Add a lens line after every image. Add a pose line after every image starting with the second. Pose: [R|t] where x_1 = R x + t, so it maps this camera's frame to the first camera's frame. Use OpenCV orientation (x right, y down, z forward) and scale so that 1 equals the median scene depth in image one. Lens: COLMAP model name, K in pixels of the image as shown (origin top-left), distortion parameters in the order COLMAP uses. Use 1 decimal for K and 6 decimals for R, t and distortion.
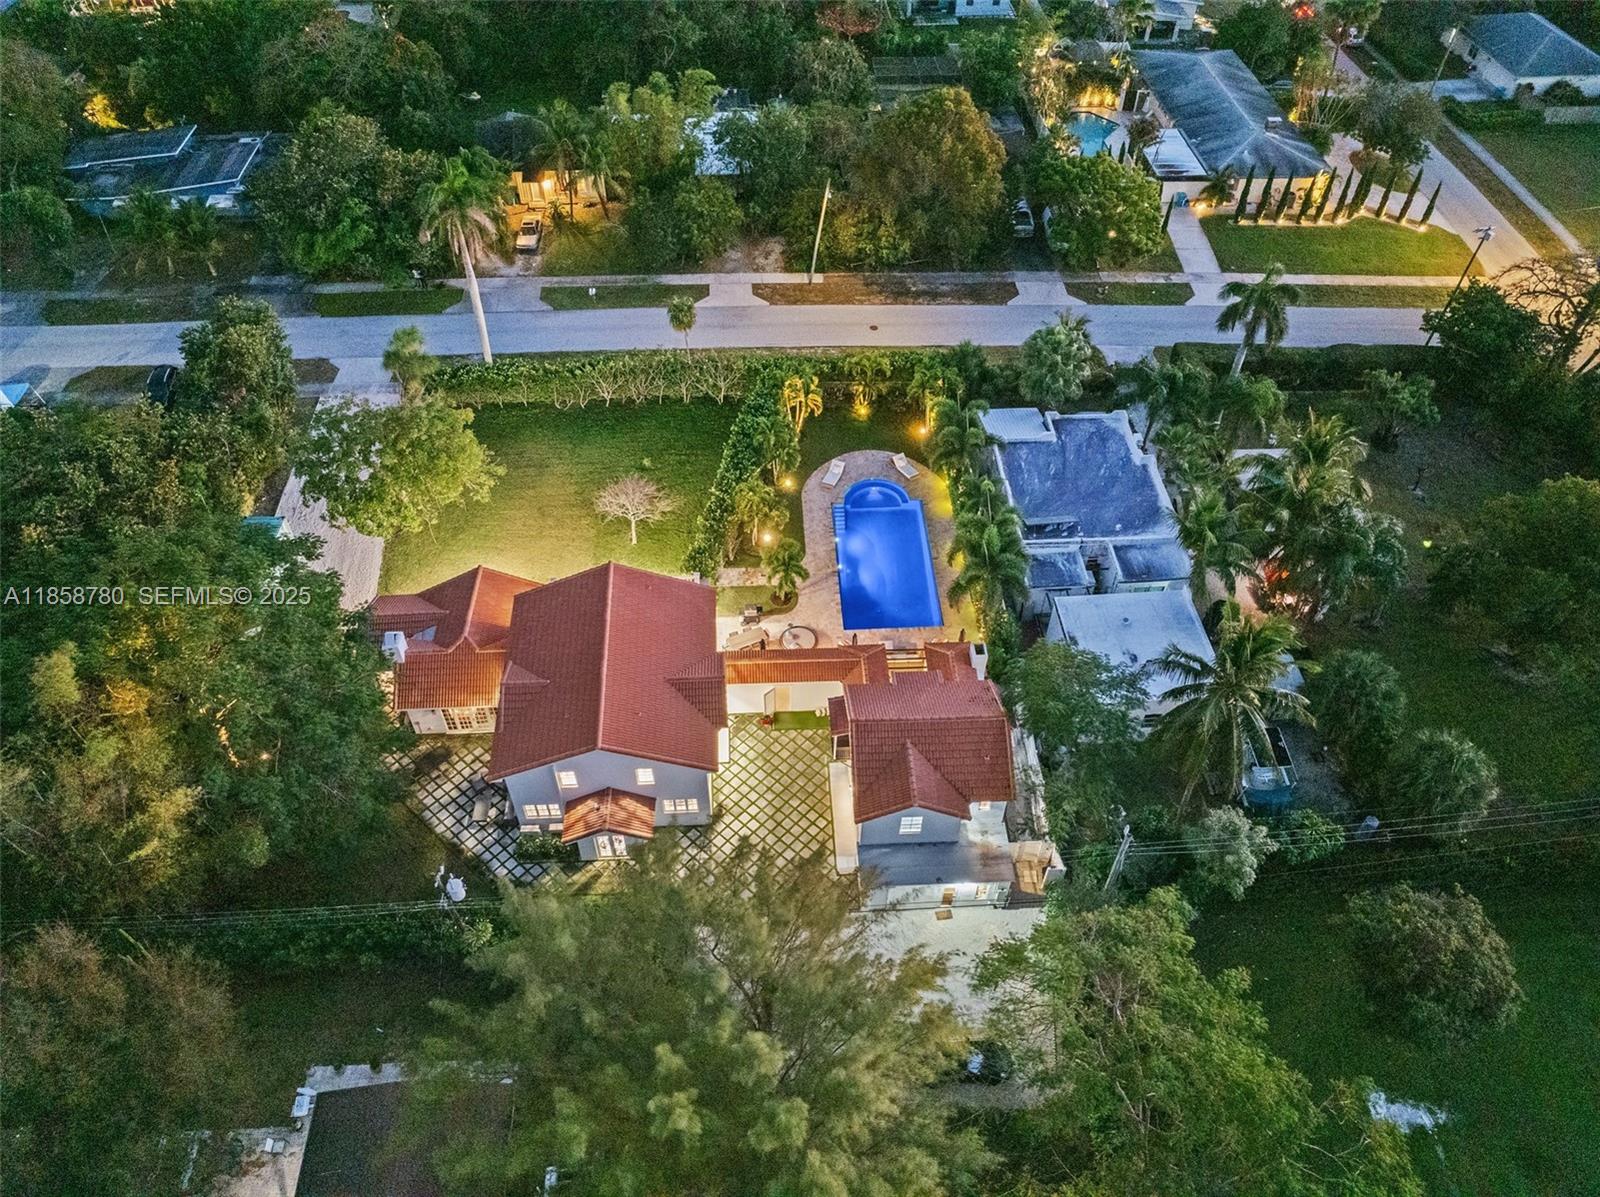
lens RADIAL K [[1107.2, 0, 795.2], [0, 1107.2, 617.8], [0, 0, 1]] dist [-0.033453, 0.001910]
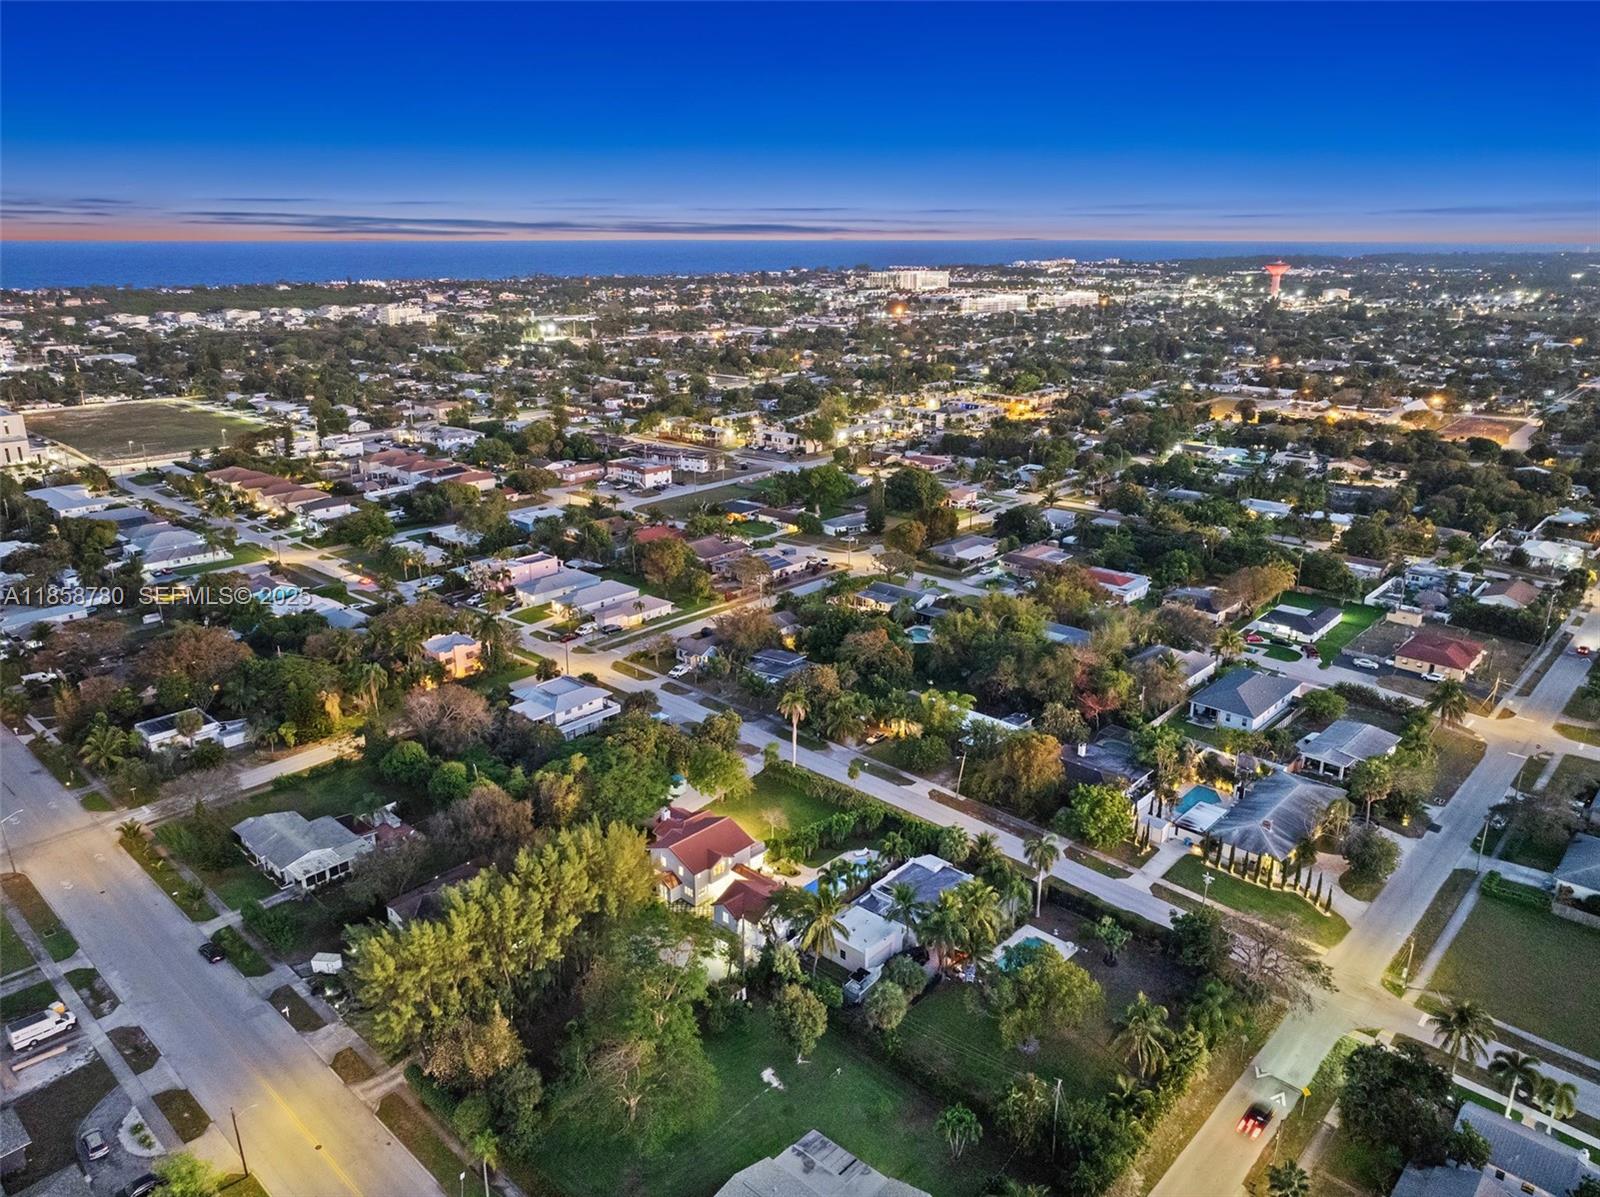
lens RADIAL K [[1107.2, 0, 795.2], [0, 1107.2, 617.8], [0, 0, 1]] dist [-0.033453, 0.001910]
pose [[0.695485, 0.229235, -0.680994, 1.088174], [-0.538544, 0.793713, -0.282825, 0.150923], [0.475680, 0.563445, 0.675469, -0.640646]]
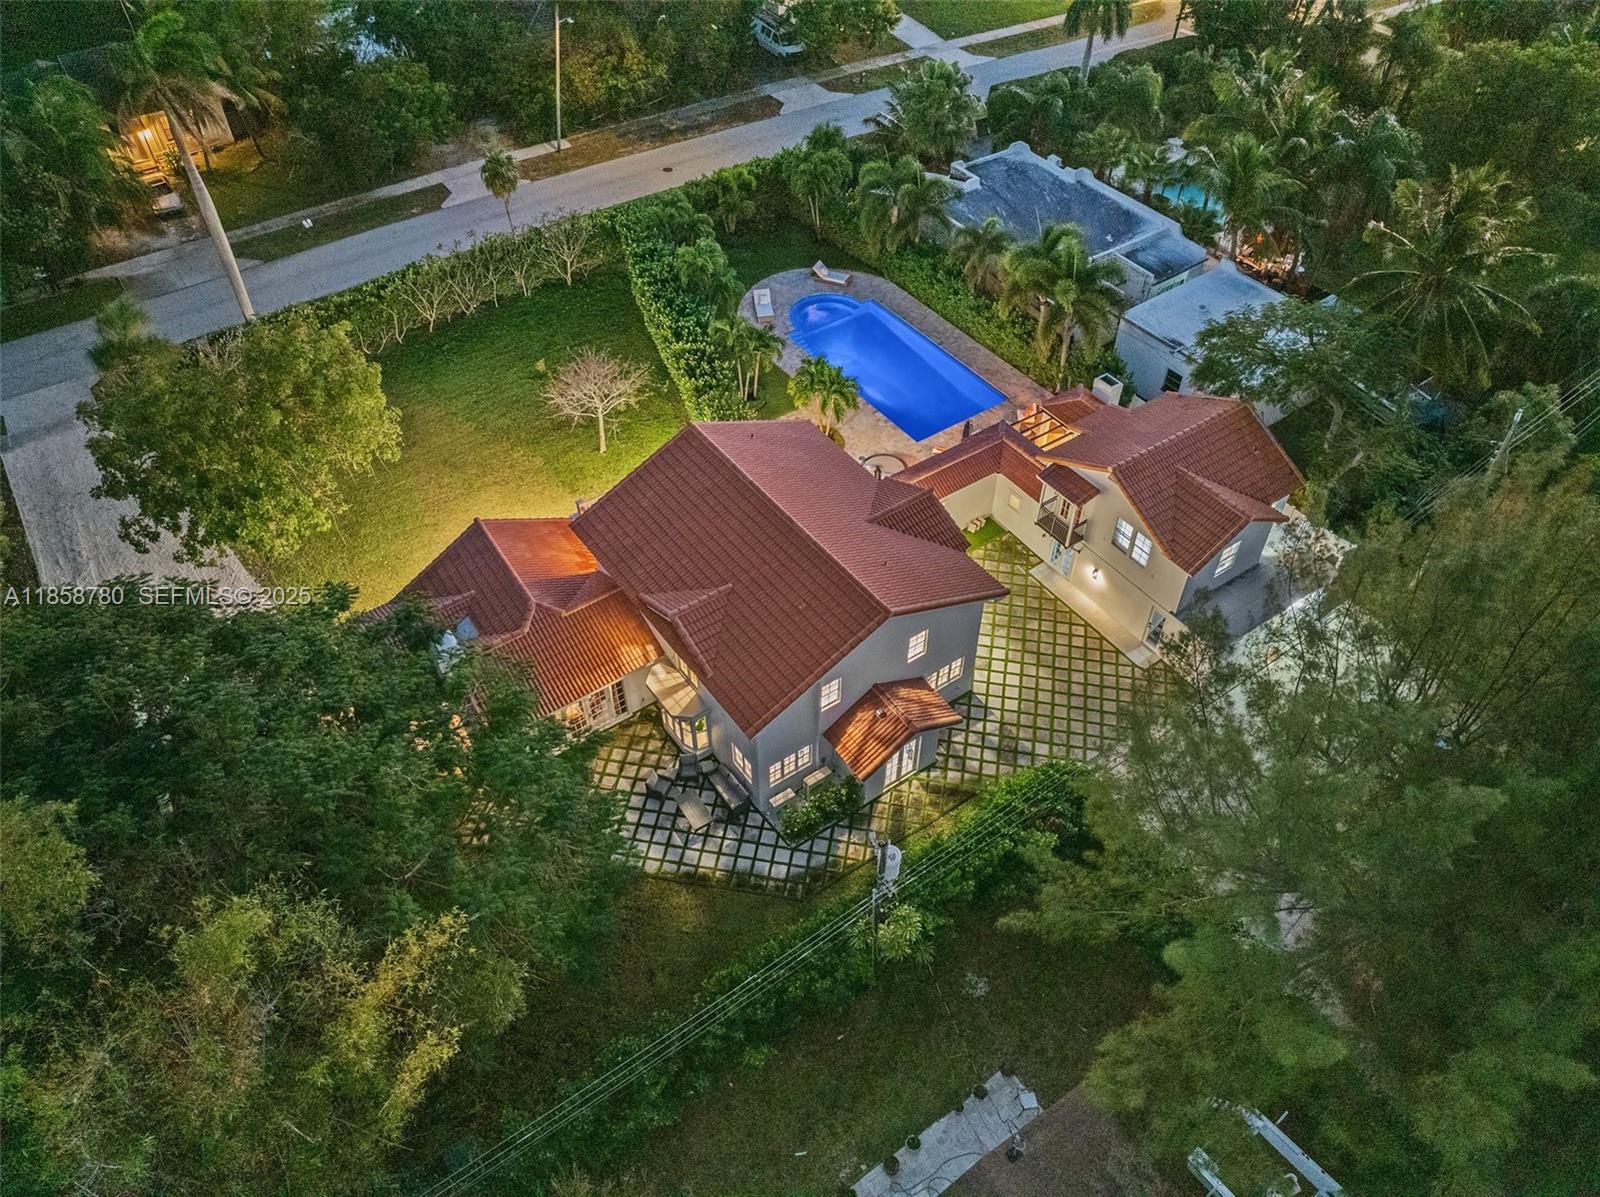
lens RADIAL K [[1107.2, 0, 795.2], [0, 1107.2, 617.8], [0, 0, 1]] dist [-0.033453, 0.001910]
pose [[0.847264, -0.394140, 0.356087, -0.270919], [0.397407, 0.915165, 0.067384, 0.028278], [-0.352437, 0.084420, 0.932020, 0.215759]]
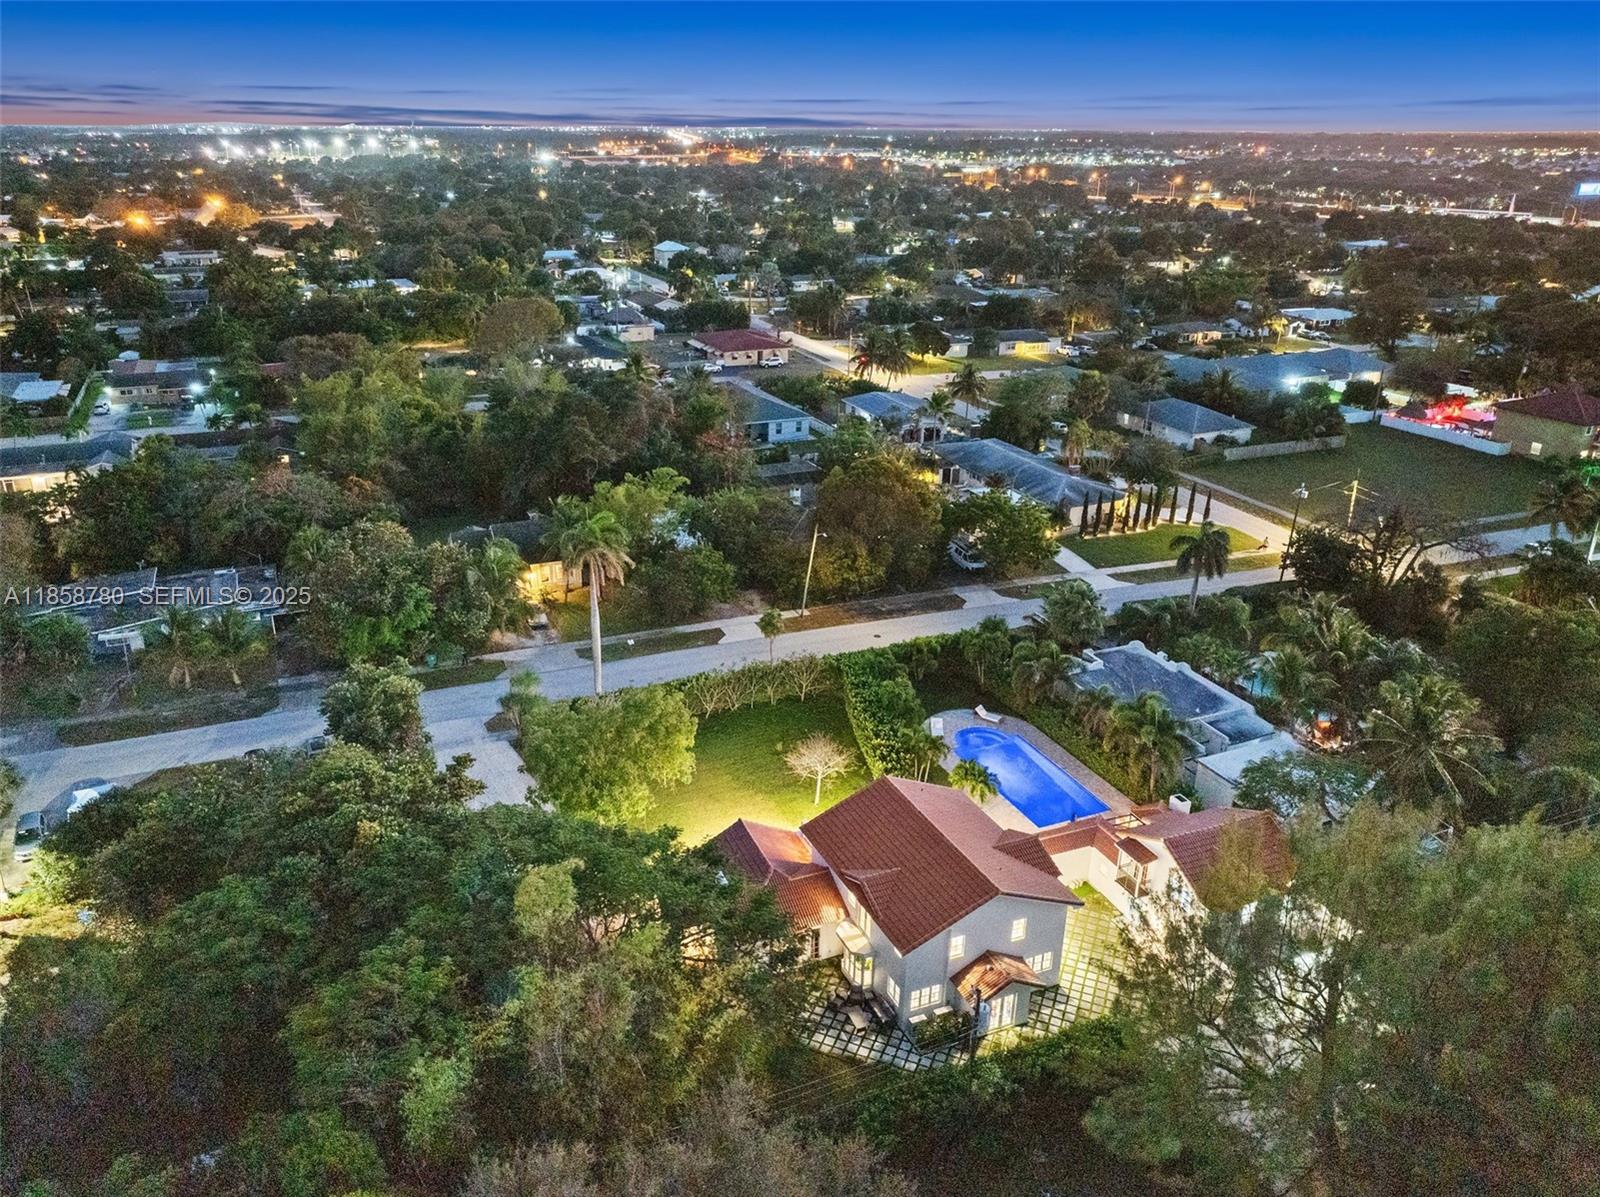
lens RADIAL K [[1143.6, 0, 742.6], [0, 1143.6, 620.7], [0, 0, 1]] dist [0.026517, 0.000335]
pose [[0.945002, -0.129204, 0.300463, -0.414904], [0.241310, 0.895545, -0.373857, 0.136460], [-0.220774, 0.425800, 0.877470, -0.033508]]
